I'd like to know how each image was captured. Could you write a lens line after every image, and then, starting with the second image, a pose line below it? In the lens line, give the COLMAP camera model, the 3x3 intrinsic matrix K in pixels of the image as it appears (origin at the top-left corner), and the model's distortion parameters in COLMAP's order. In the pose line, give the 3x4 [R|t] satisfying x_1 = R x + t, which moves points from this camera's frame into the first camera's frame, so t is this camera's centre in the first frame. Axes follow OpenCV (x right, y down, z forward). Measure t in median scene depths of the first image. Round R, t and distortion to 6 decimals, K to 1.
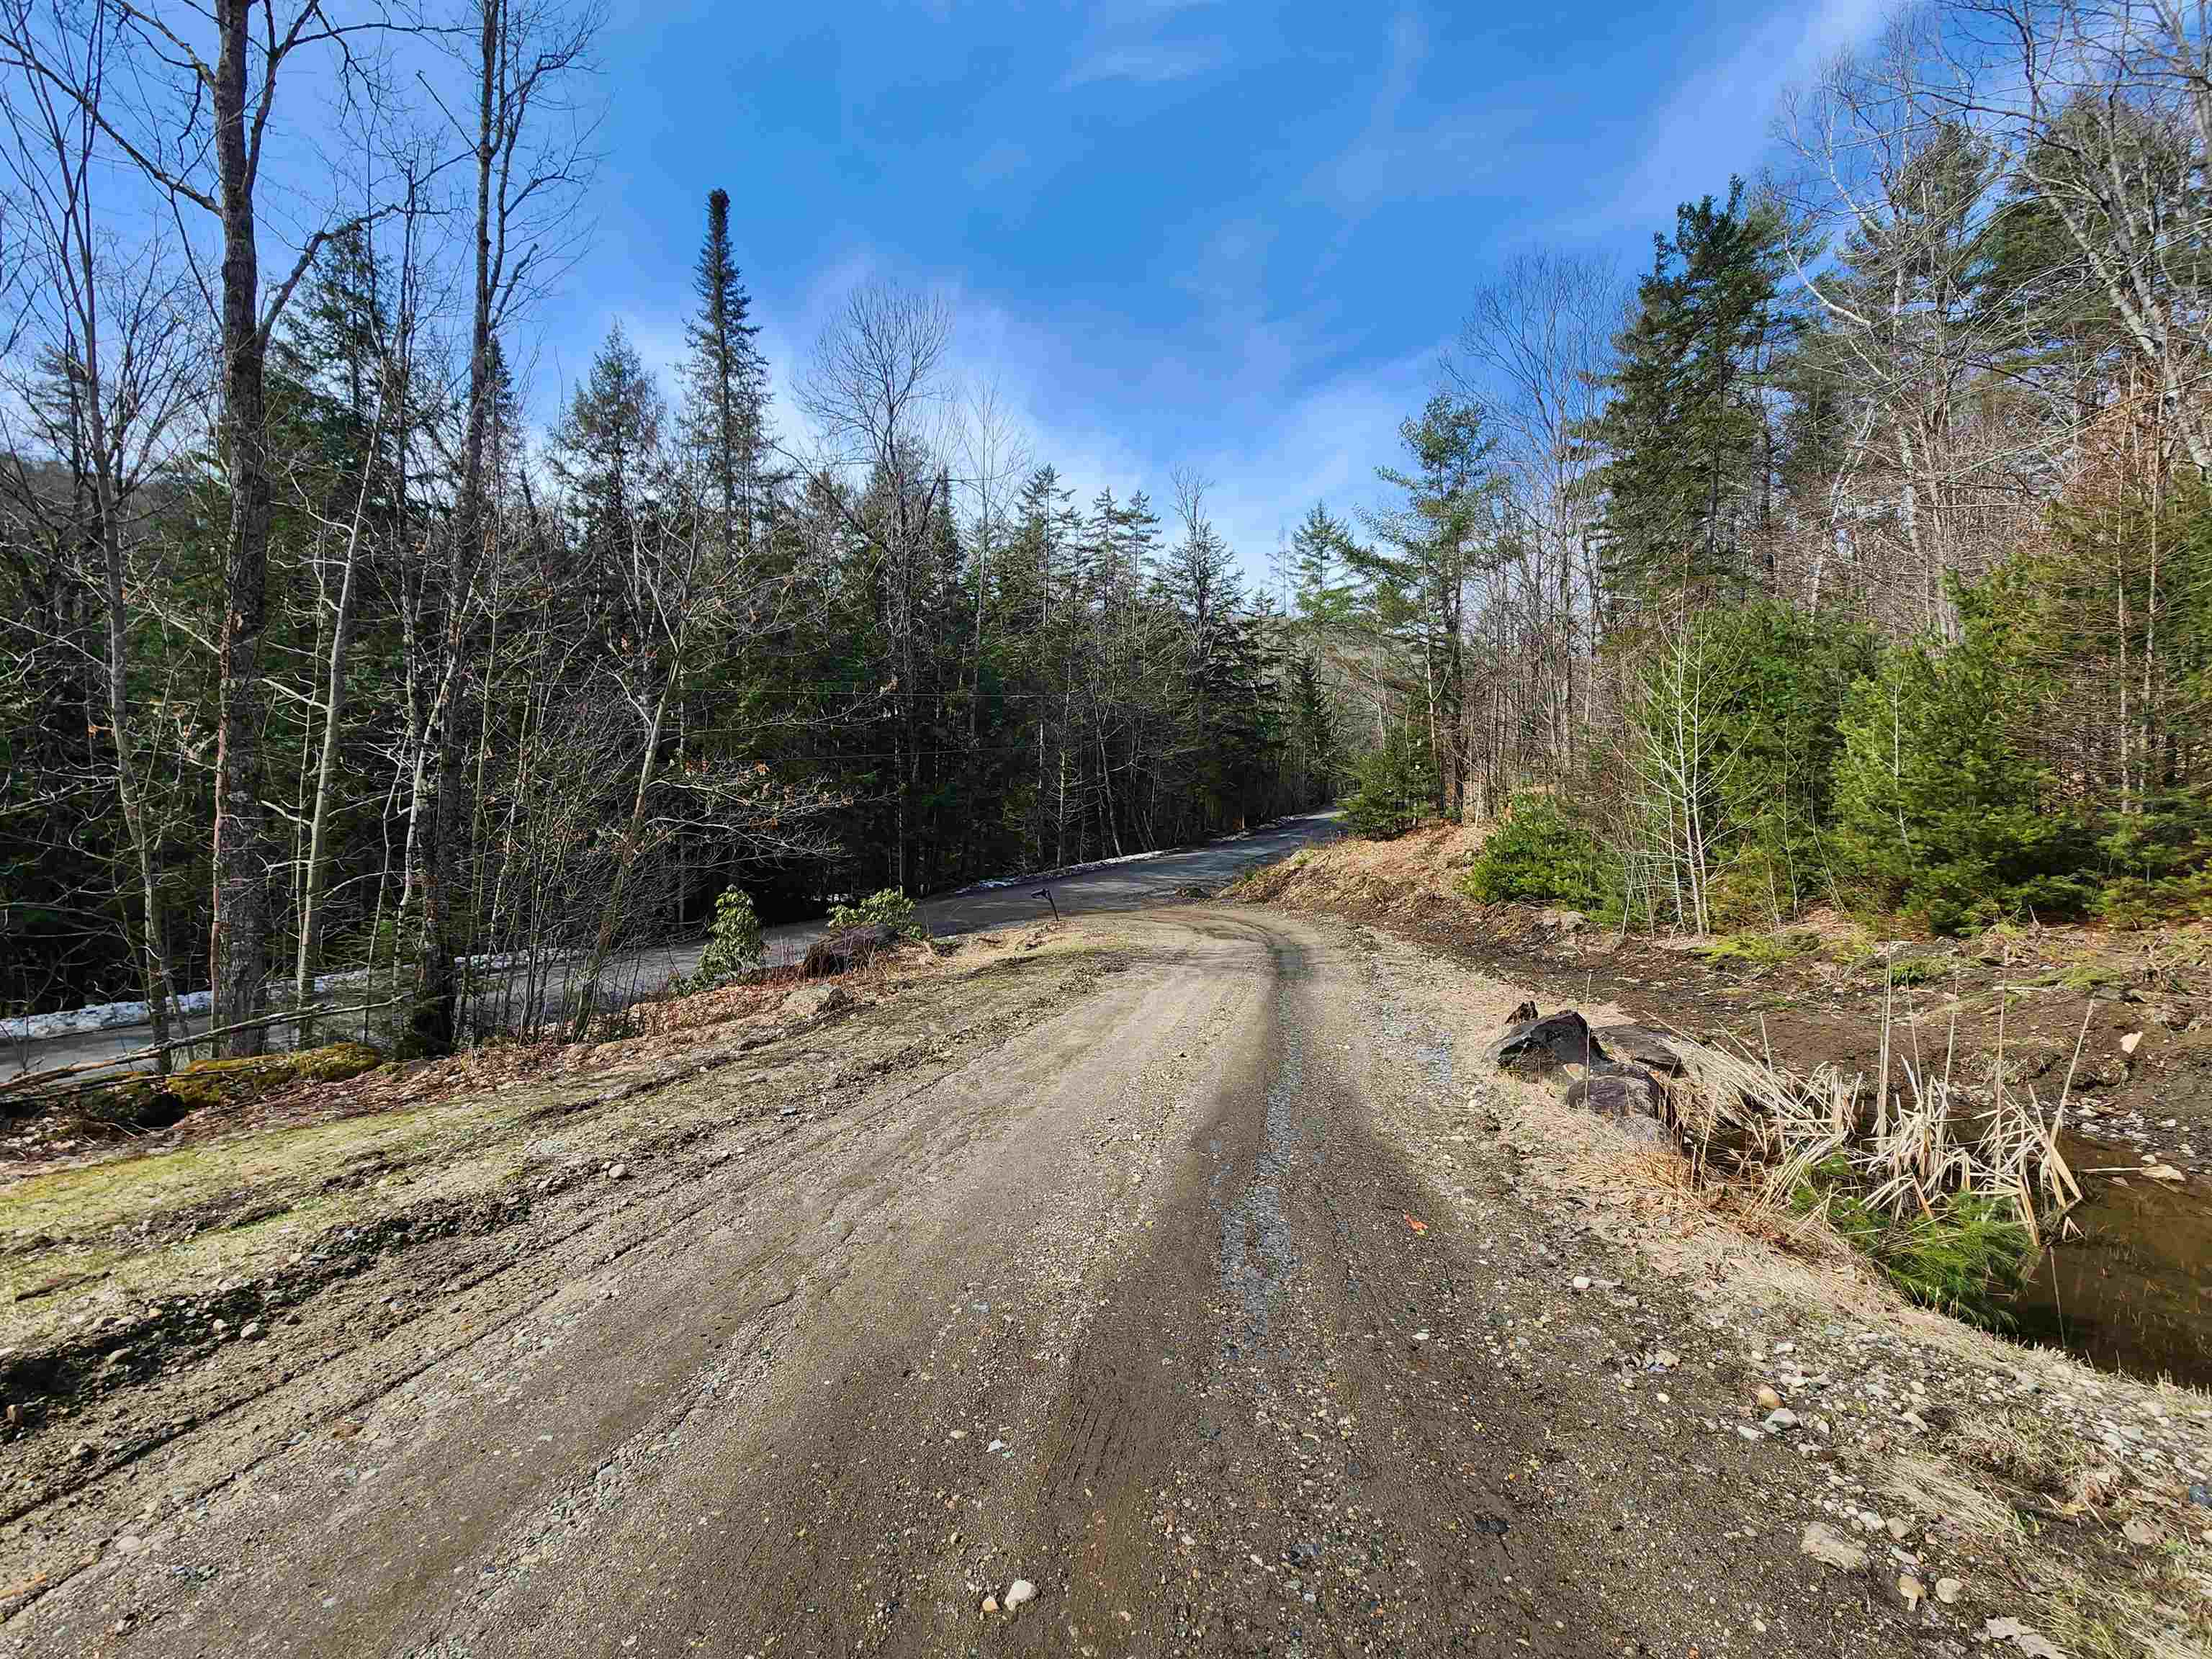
lens RADIAL K [[879.6, 0, 1106.0], [0, 879.6, 829.5], [0, 0, 1]] dist [-0.000179, -0.000400]
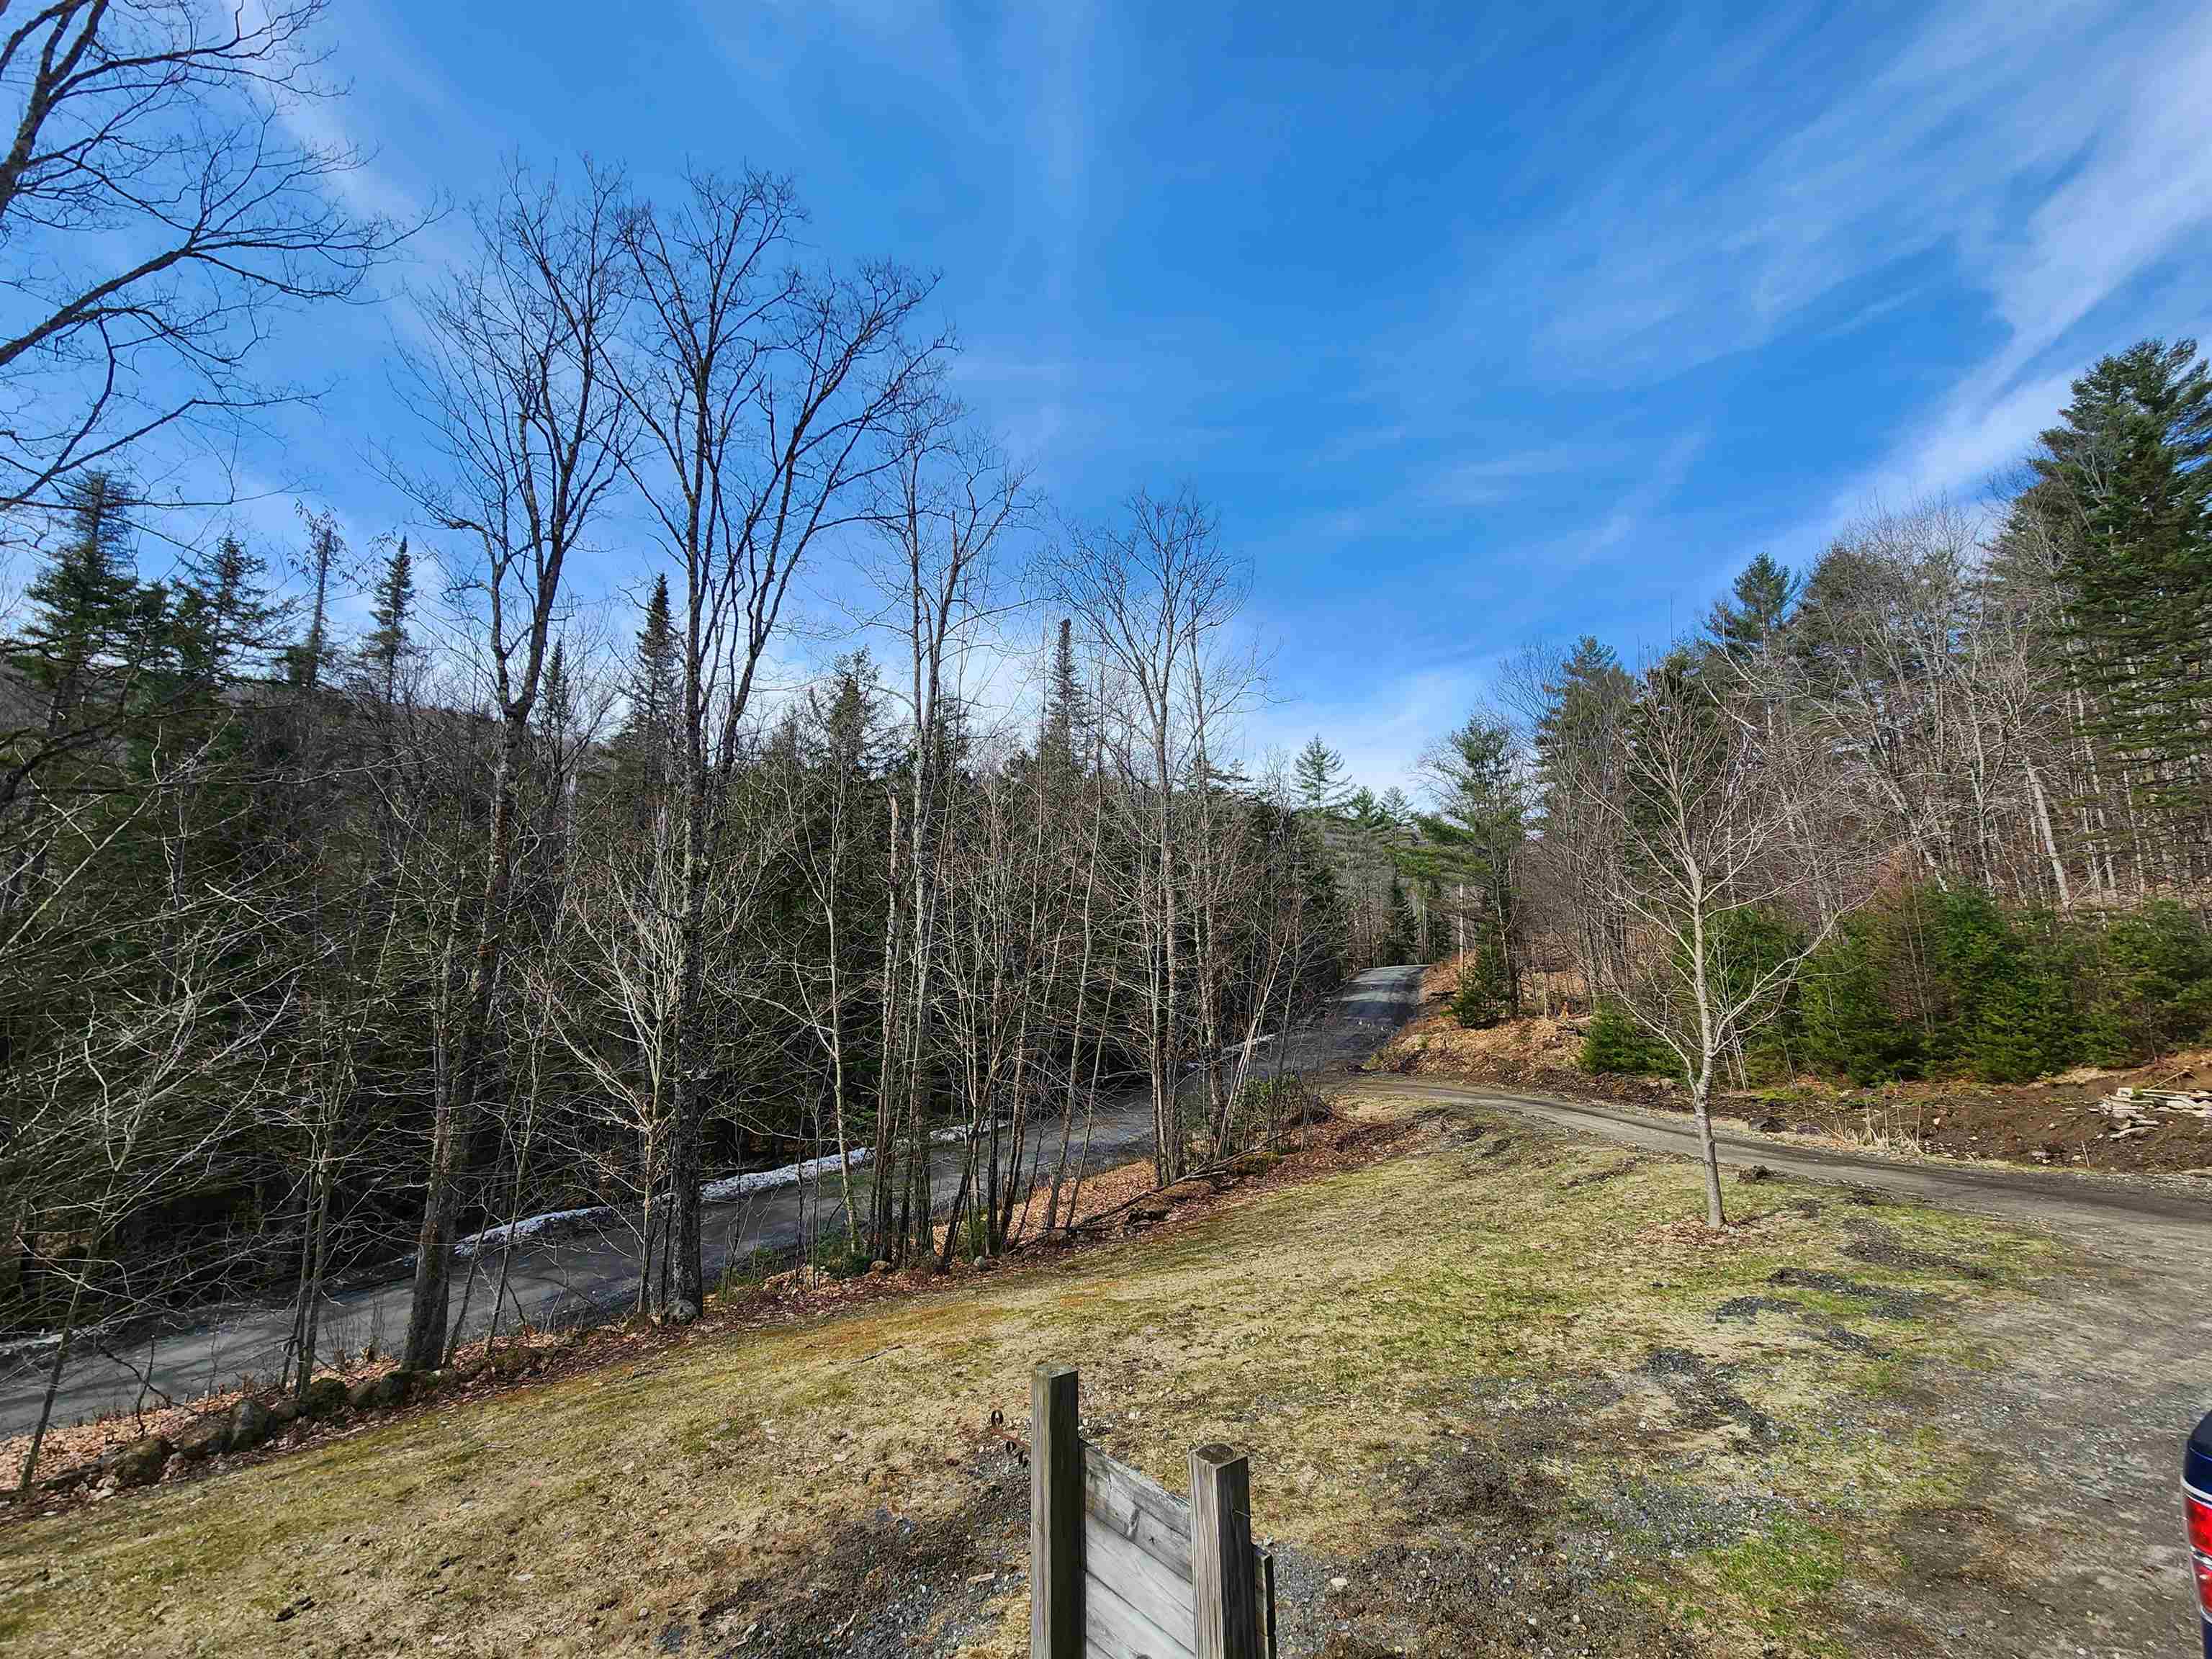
lens RADIAL K [[889.2, 0, 1106.0], [0, 889.2, 829.5], [0, 0, 1]] dist [0.000543, 0.000243]
pose [[0.994658, 0.002444, 0.103193, -1.092004], [0.016433, 0.983220, -0.181682, -0.130118], [-0.101905, 0.182407, 0.977928, -1.031388]]
